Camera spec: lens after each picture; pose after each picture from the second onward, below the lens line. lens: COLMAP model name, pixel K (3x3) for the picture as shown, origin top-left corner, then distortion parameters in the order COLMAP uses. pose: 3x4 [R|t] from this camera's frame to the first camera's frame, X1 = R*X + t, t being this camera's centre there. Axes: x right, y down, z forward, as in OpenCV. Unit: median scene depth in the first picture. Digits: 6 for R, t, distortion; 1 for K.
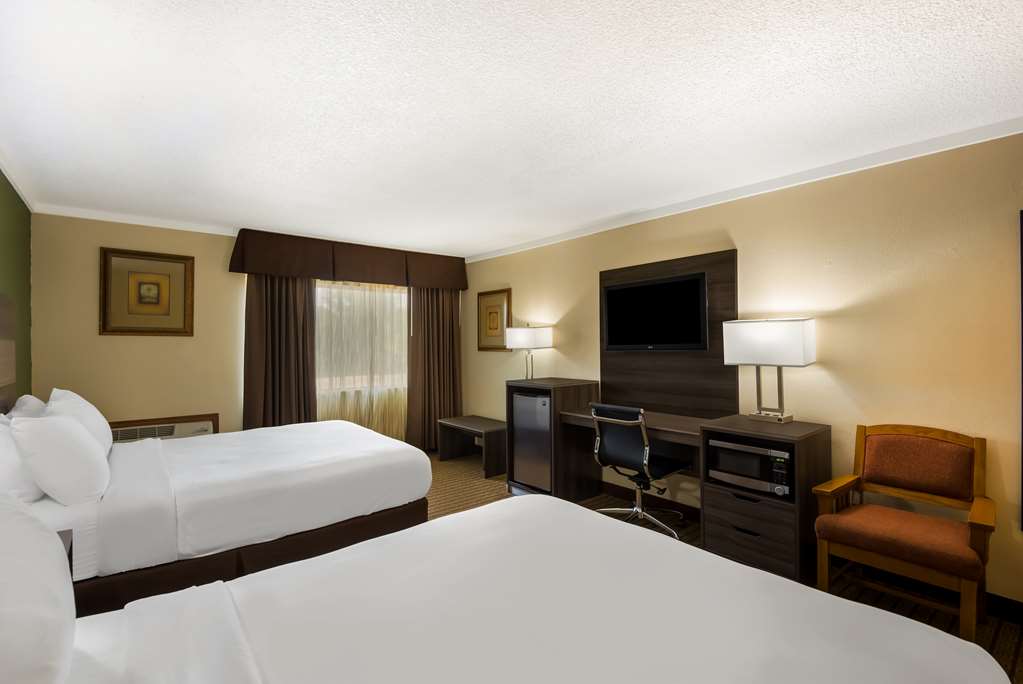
lens RADIAL K [[468.0, 0, 502.8], [0, 468.0, 341.9], [0, 0, 1]] dist [0.002609, 0.000796]
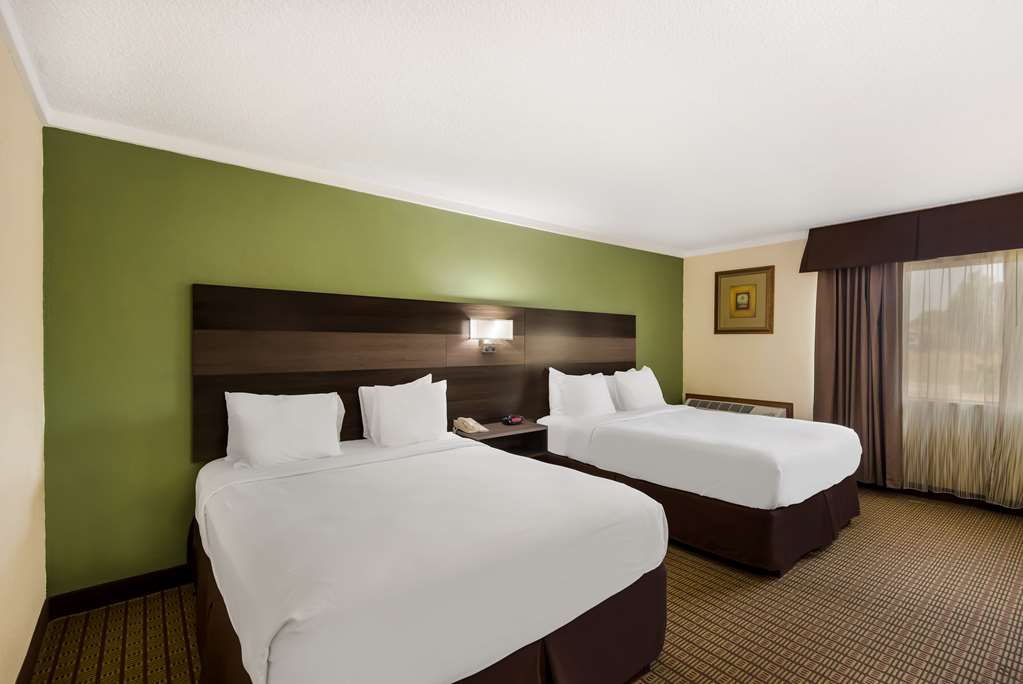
lens RADIAL K [[468.0, 0, 508.5], [0, 468.0, 345.3], [0, 0, 1]] dist [0.002609, 0.000796]
pose [[0.000122, 0.011654, -0.999932, 0.532052], [0.013246, 0.999844, 0.011655, -0.005612], [0.999912, -0.013246, -0.000032, 0.350513]]
